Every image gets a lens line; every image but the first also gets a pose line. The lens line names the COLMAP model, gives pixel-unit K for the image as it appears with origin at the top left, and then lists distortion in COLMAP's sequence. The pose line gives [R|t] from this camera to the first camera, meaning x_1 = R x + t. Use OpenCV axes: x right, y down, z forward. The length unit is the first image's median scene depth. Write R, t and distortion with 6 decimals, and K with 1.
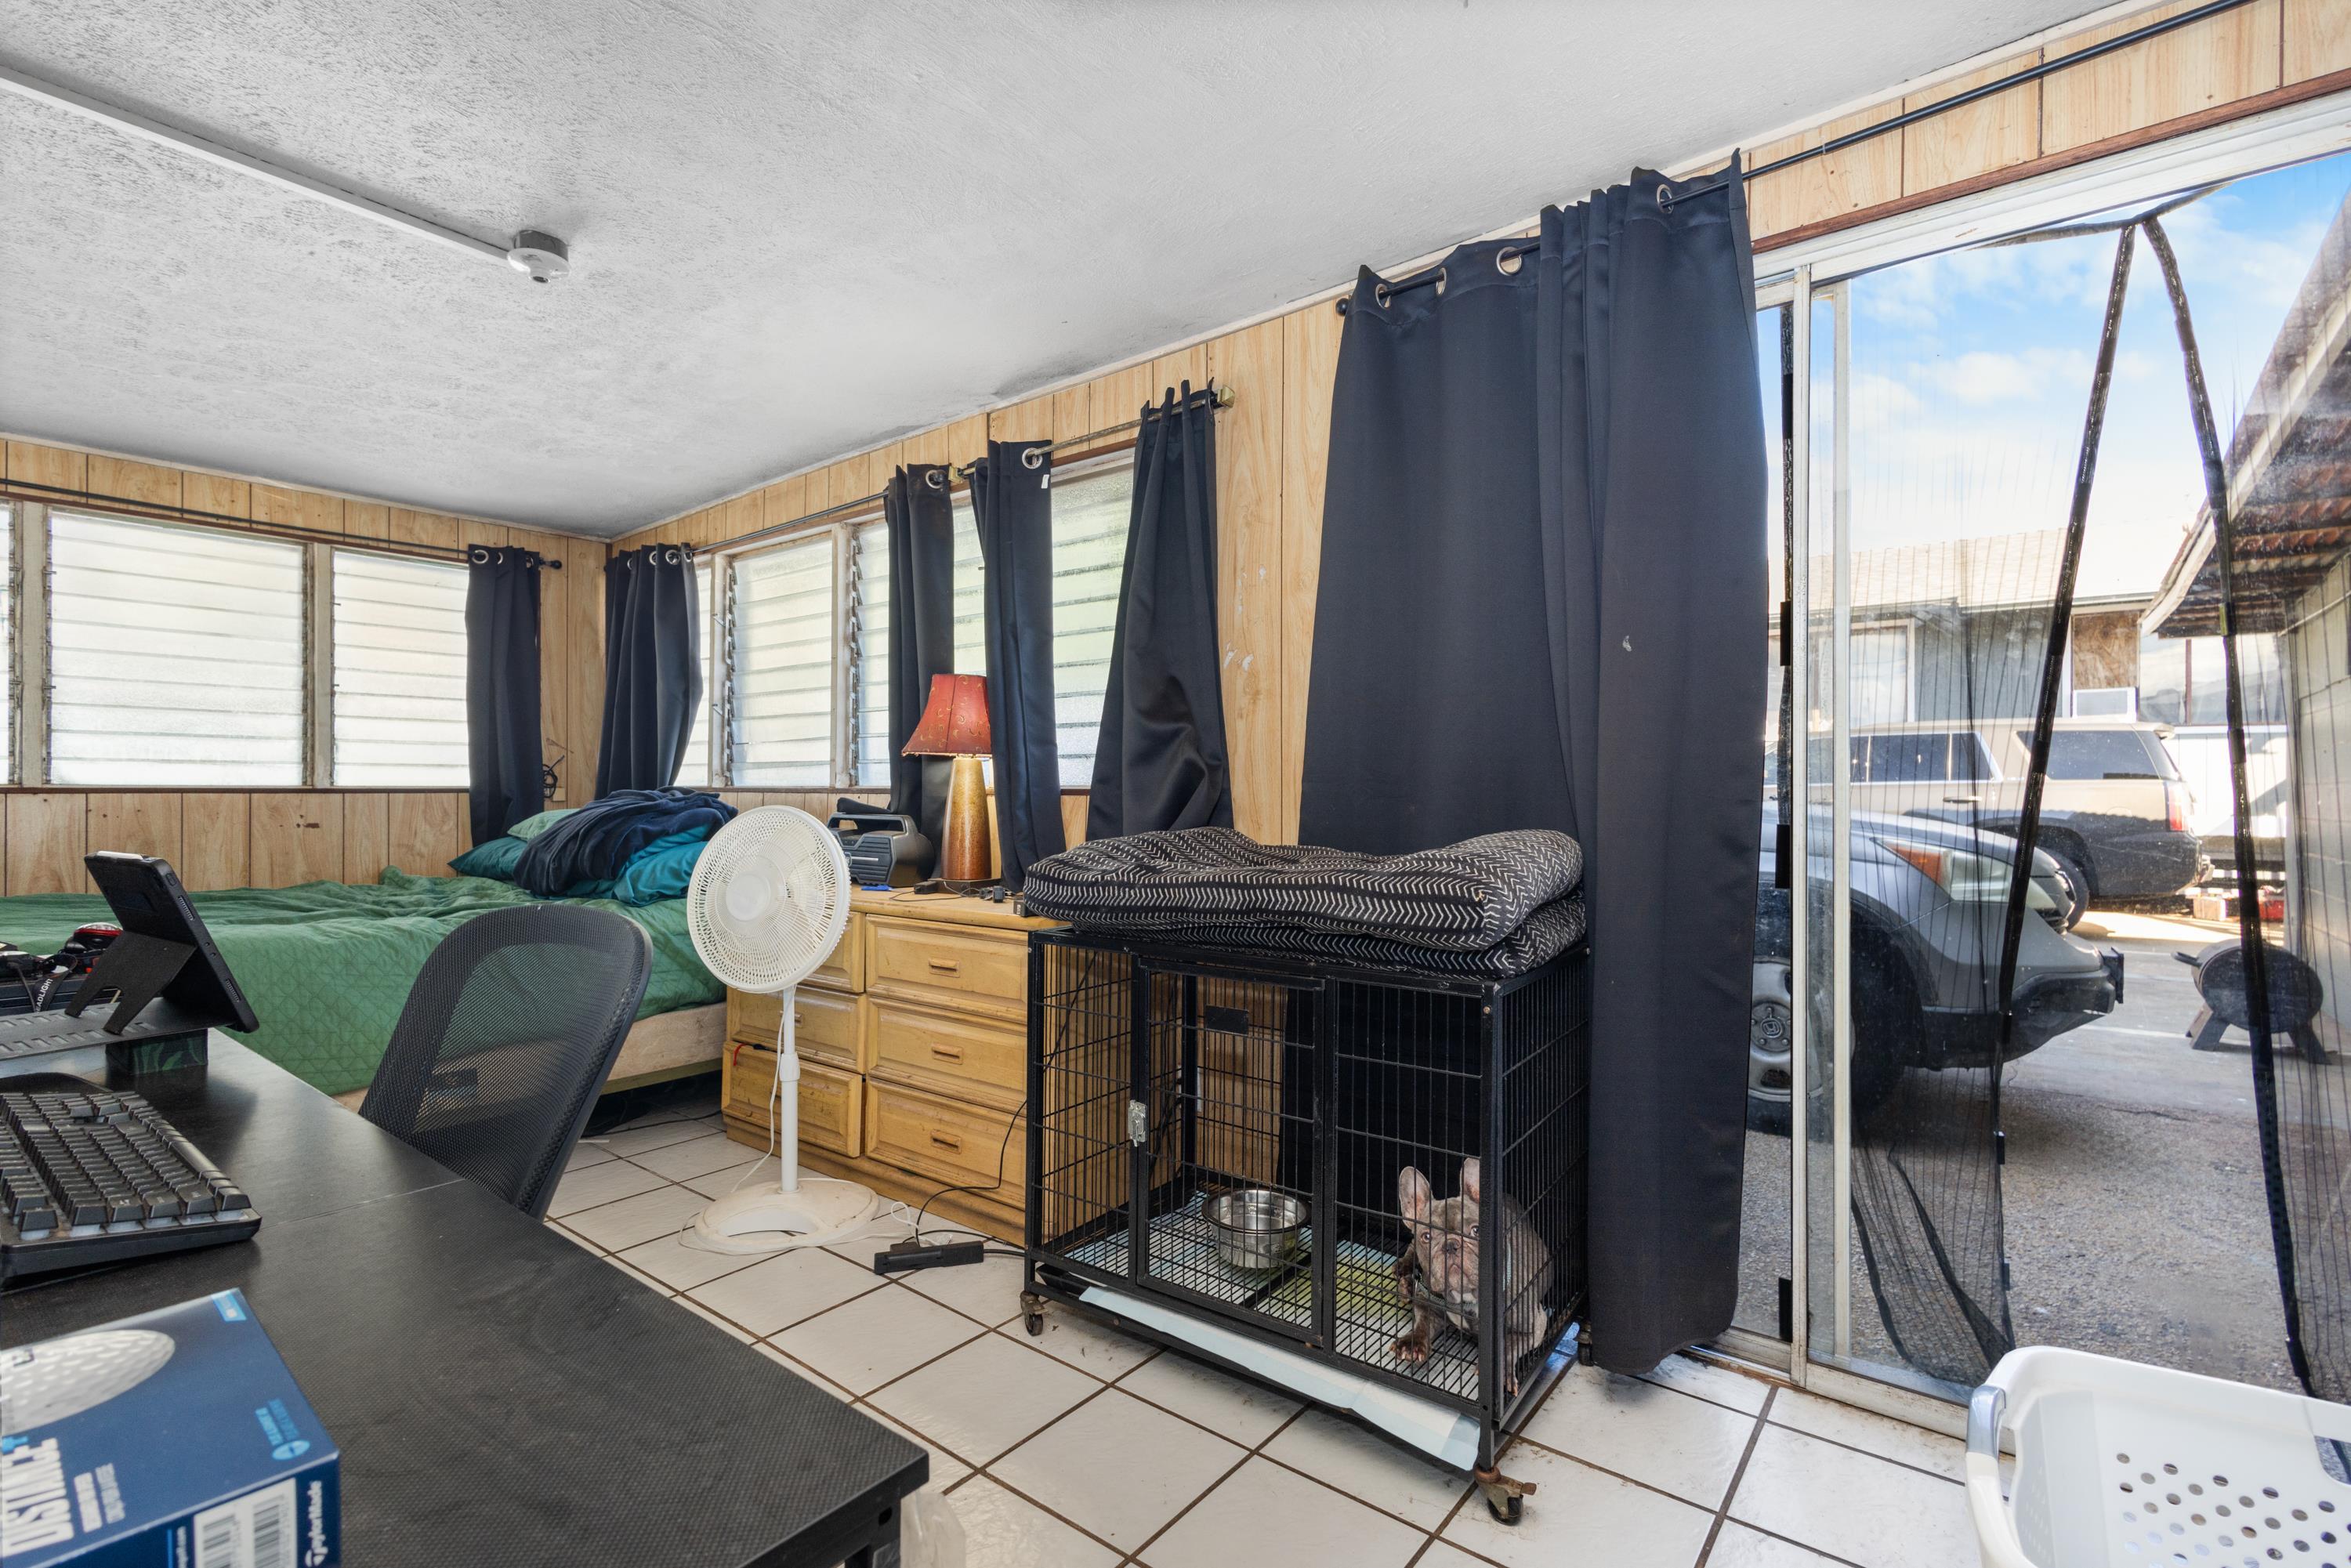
lens RADIAL K [[1091.6, 0, 1170.0], [0, 1091.6, 786.9], [0, 0, 1]] dist [-0.000913, 0.000507]
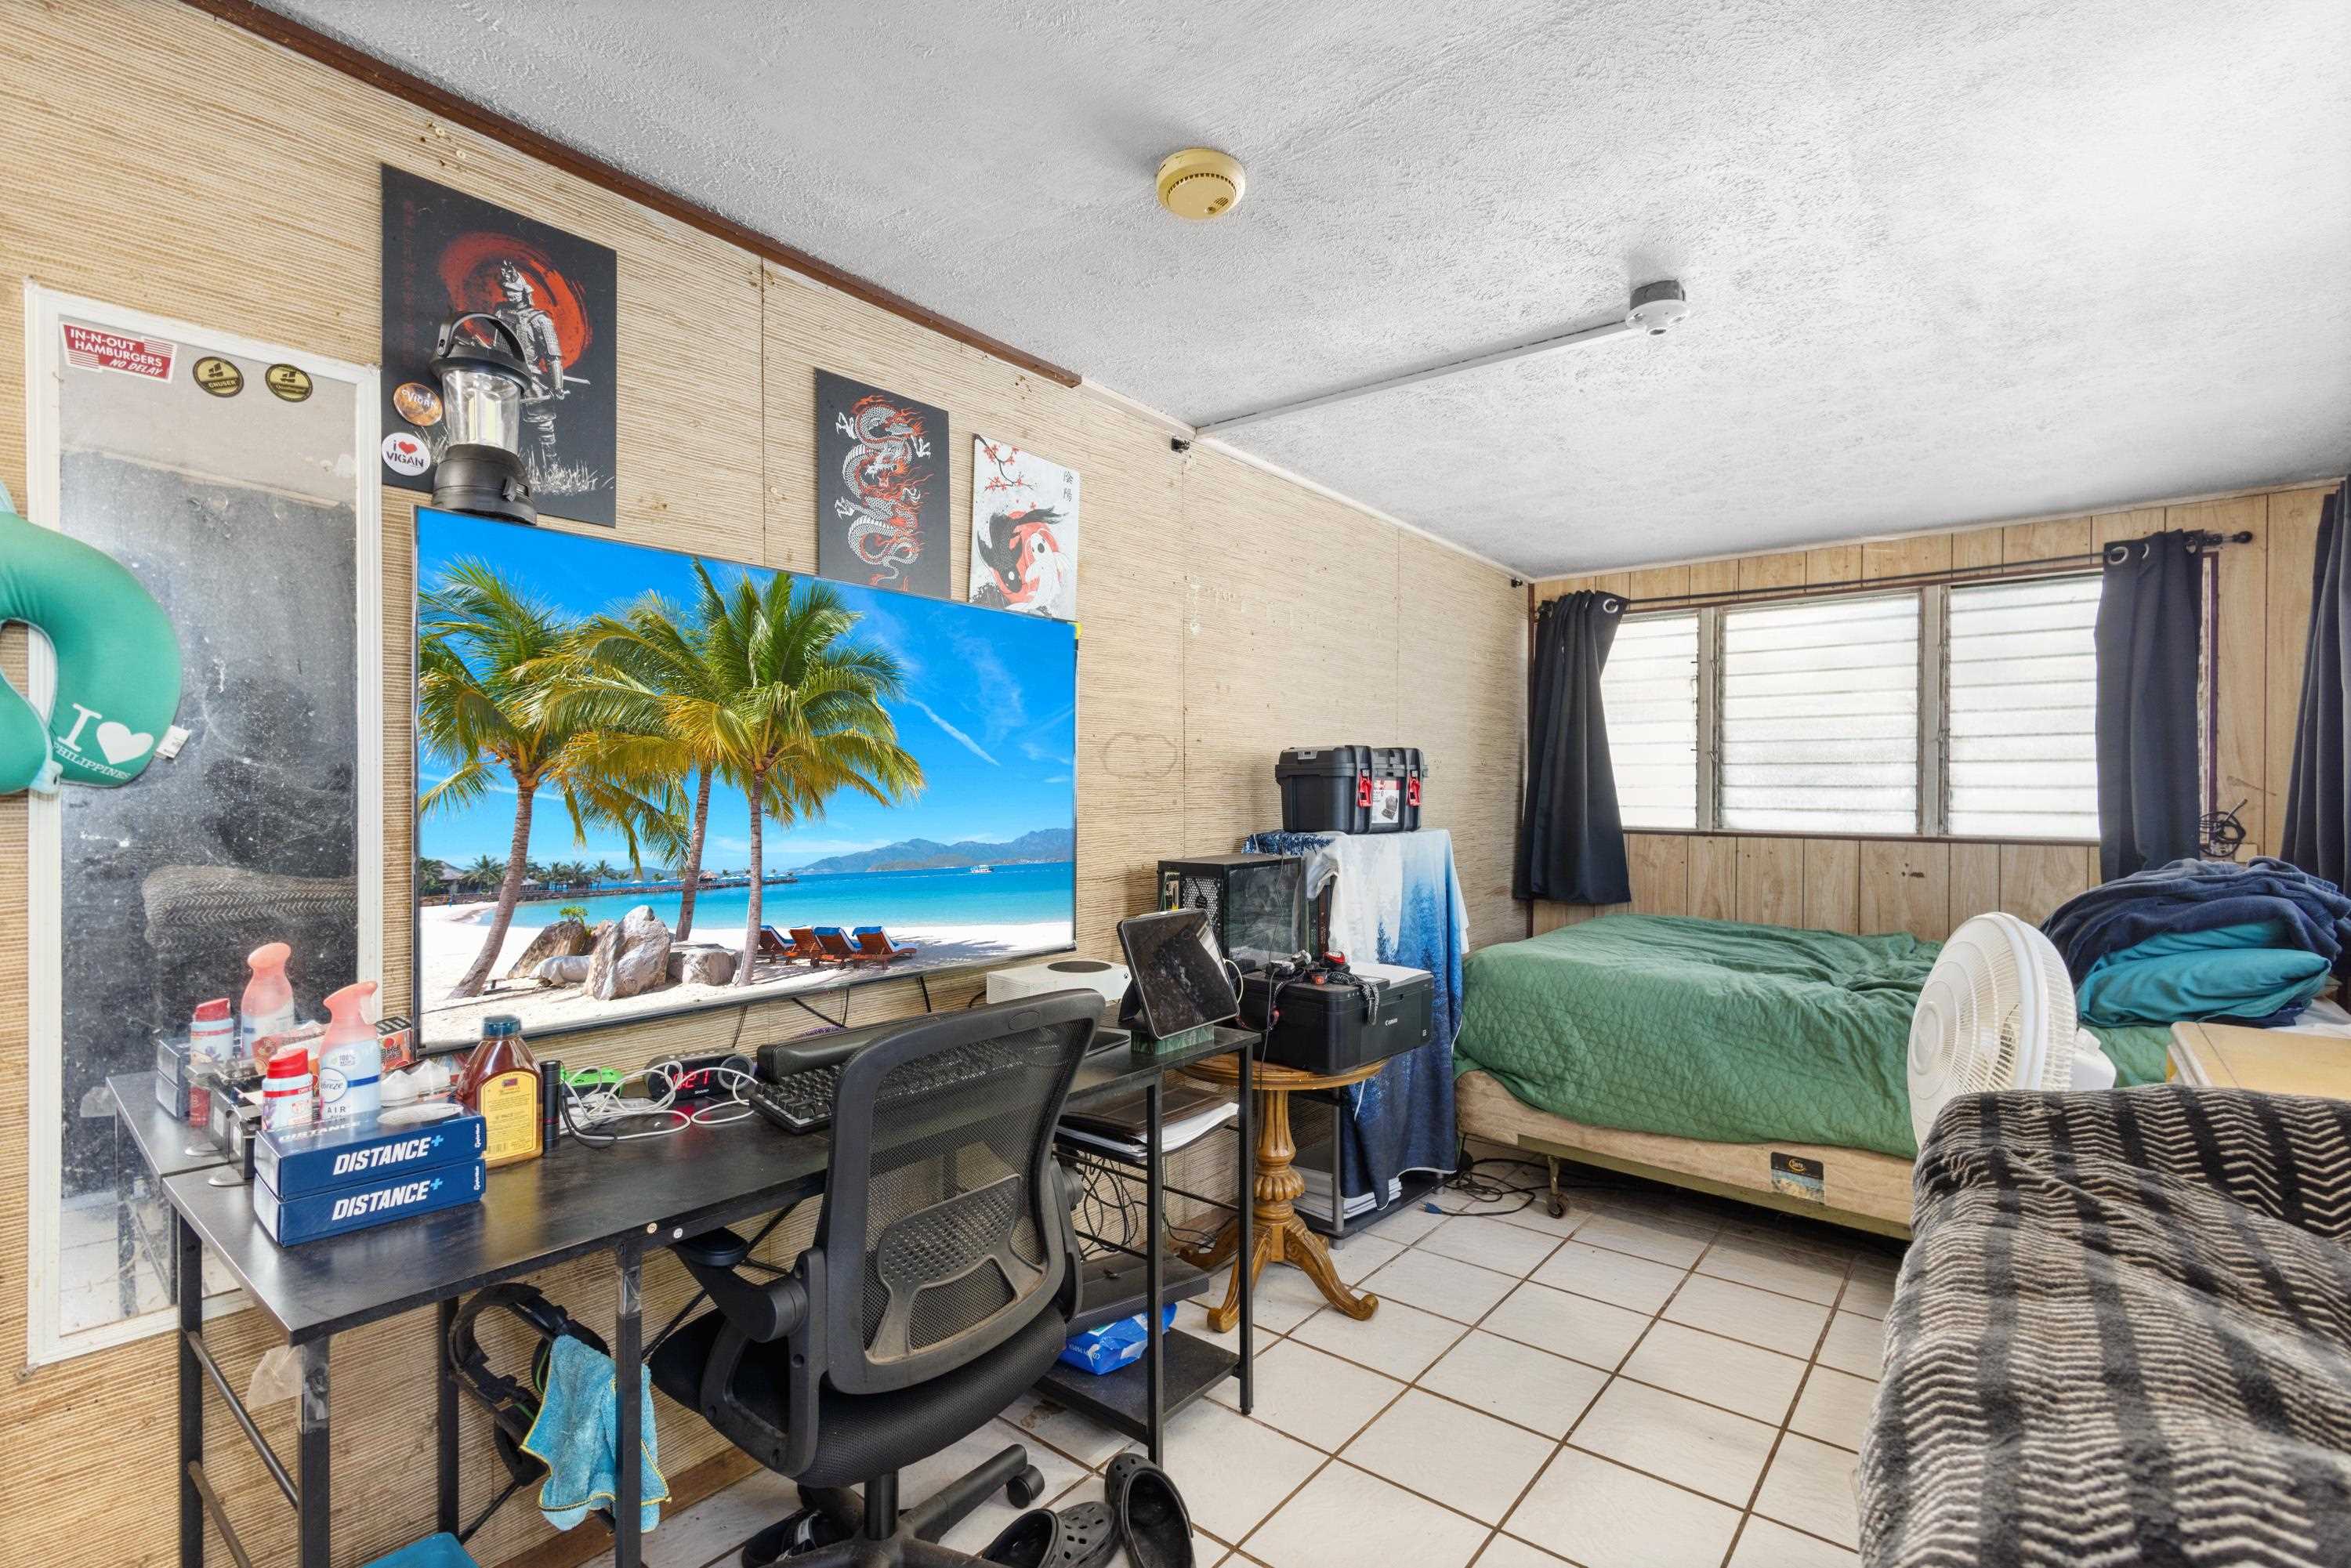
lens RADIAL K [[1091.6, 0, 1171.3], [0, 1091.6, 792.3], [0, 0, 1]] dist [-0.000913, 0.000507]
pose [[-0.031676, -0.000227, -0.999498, 0.219508], [0.000307, 1.000000, -0.000237, -0.039041], [0.999498, -0.000314, -0.031676, 0.355747]]
